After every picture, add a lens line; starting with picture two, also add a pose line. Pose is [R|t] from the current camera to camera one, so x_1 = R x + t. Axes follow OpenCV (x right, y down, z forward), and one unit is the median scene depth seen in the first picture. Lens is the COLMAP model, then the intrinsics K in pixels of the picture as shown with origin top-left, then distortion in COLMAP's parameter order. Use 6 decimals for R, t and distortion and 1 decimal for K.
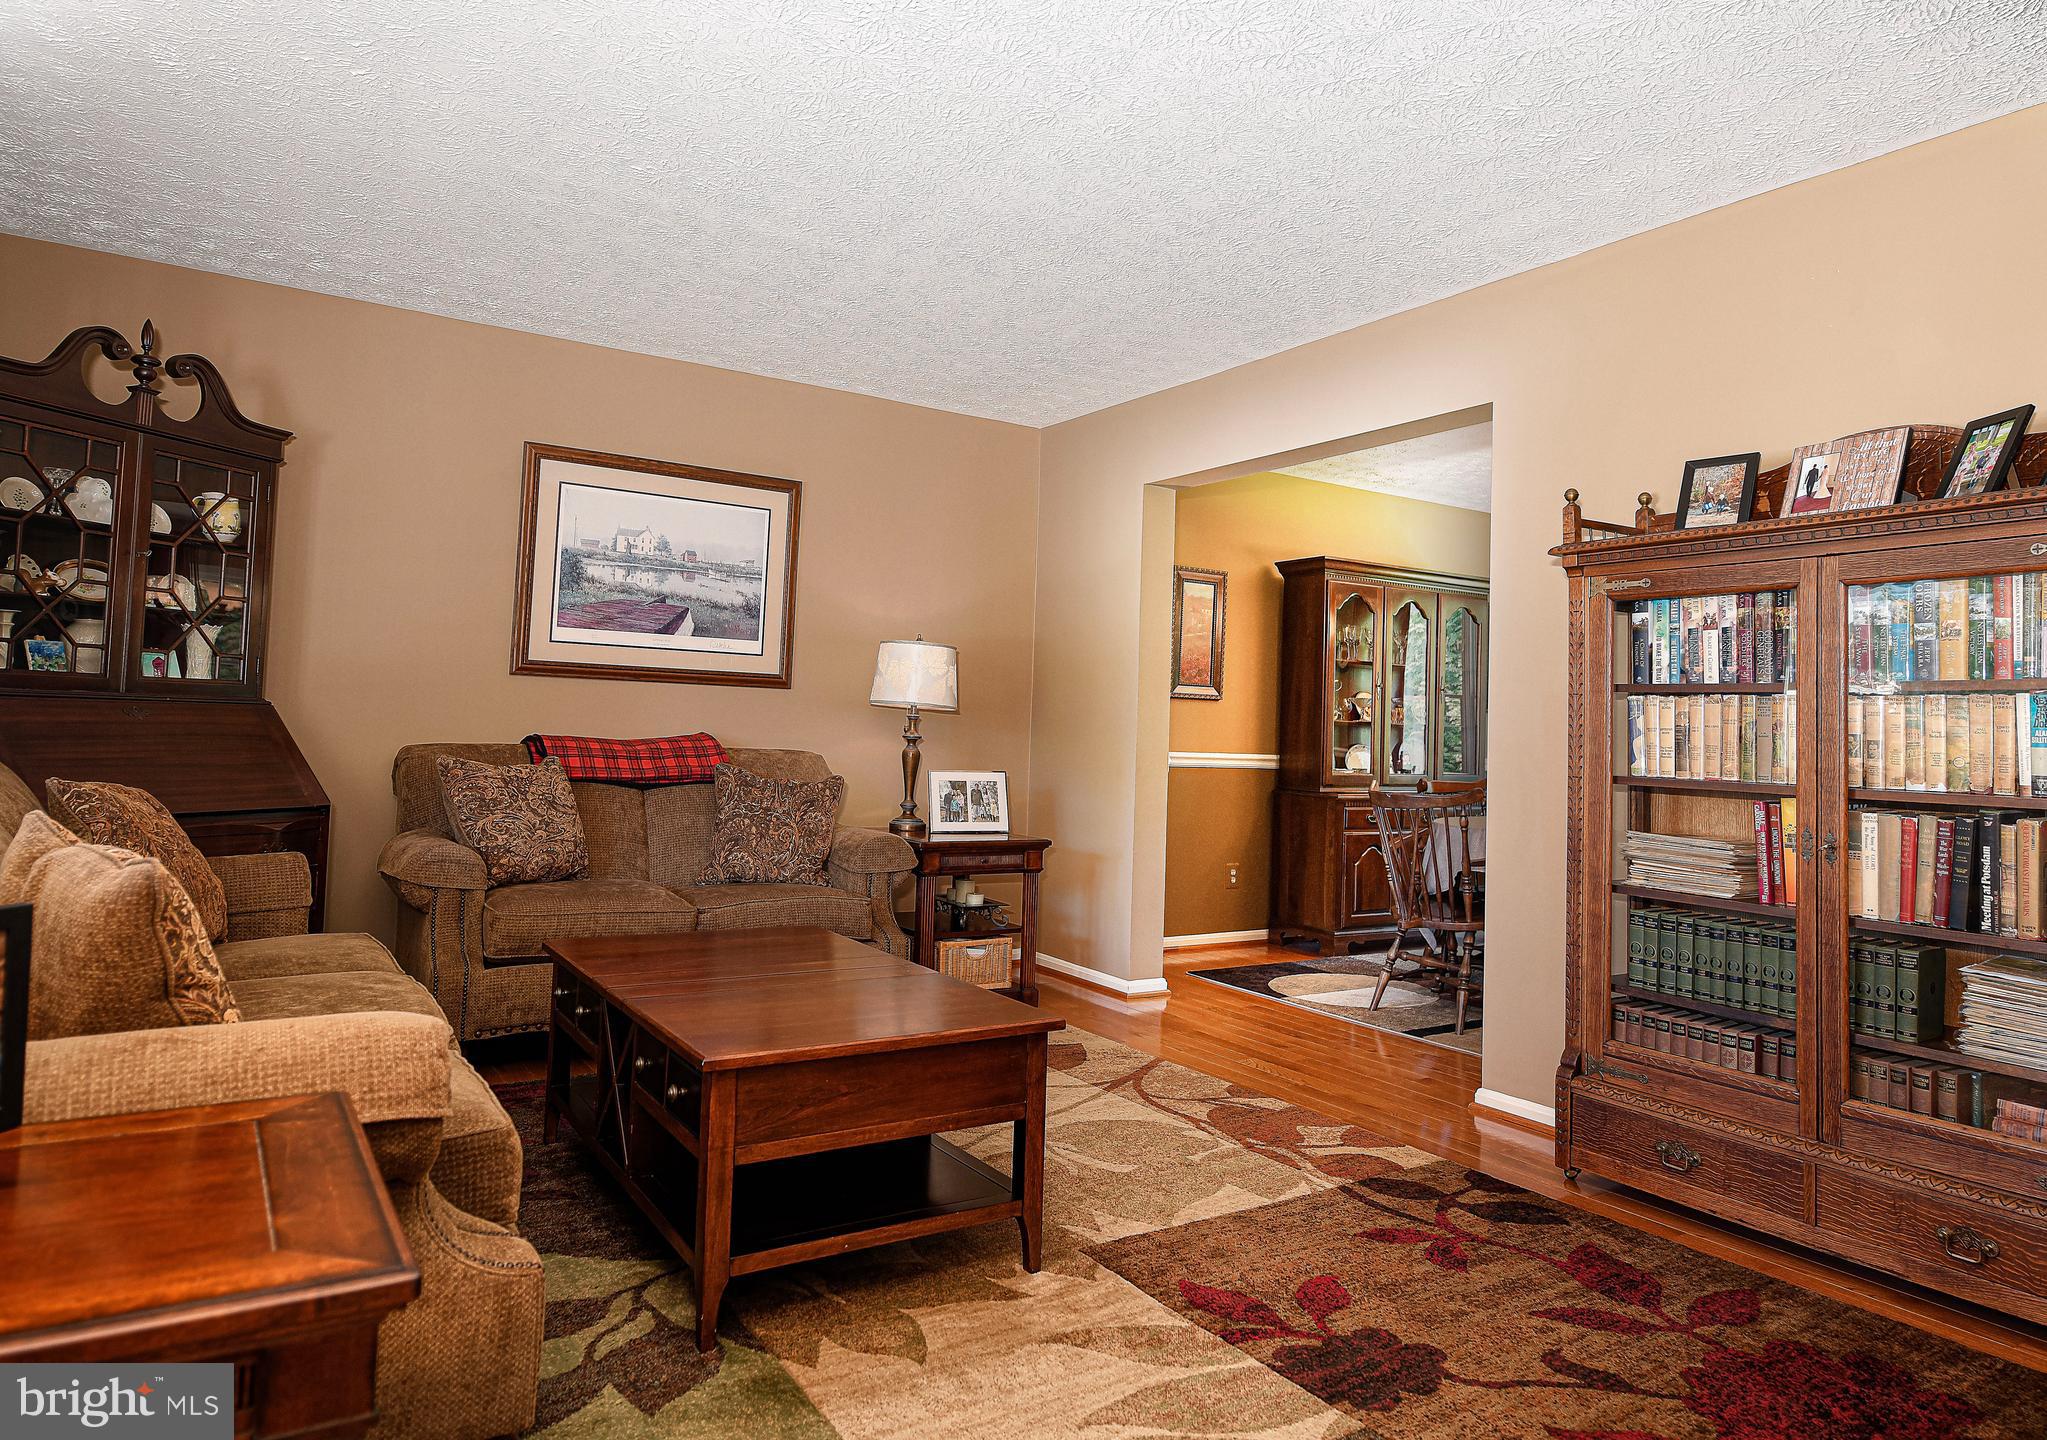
lens RADIAL K [[1226.3, 0, 1023.4], [0, 1226.3, 719.9], [0, 0, 1]] dist [-0.003699, -0.000951]
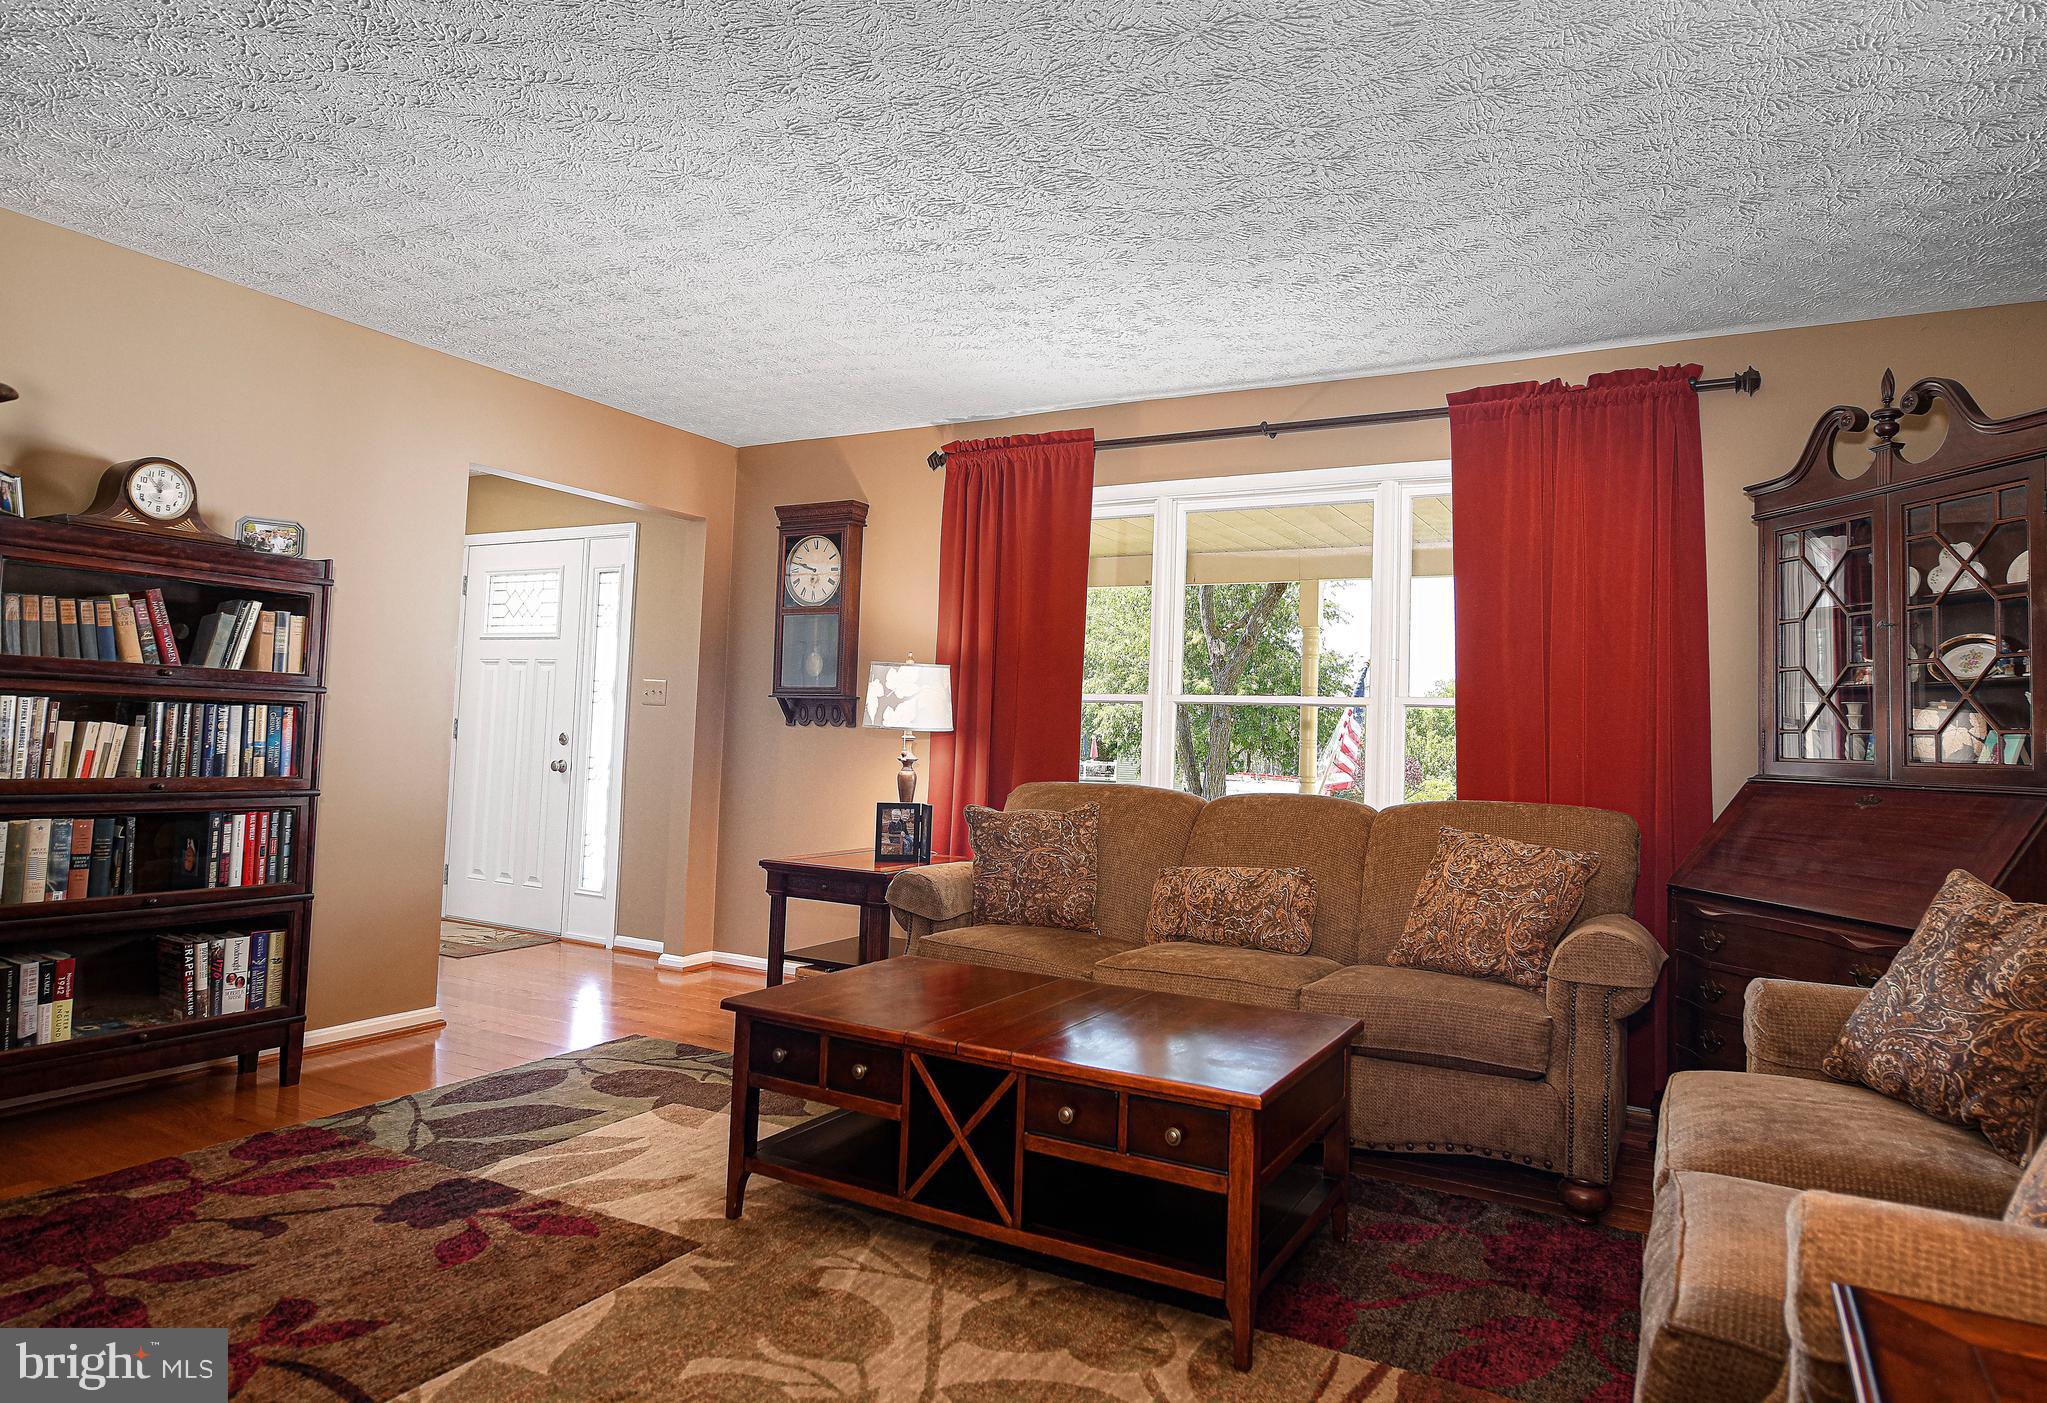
lens RADIAL K [[1205.0, 0, 1033.4], [0, 1205.0, 687.7], [0, 0, 1]] dist [0.000491, 0.000633]
pose [[-0.867188, -0.080510, -0.491430, 0.390008], [-0.062527, 0.996638, -0.052942, -0.007509], [0.494040, -0.015184, -0.869306, 2.313947]]
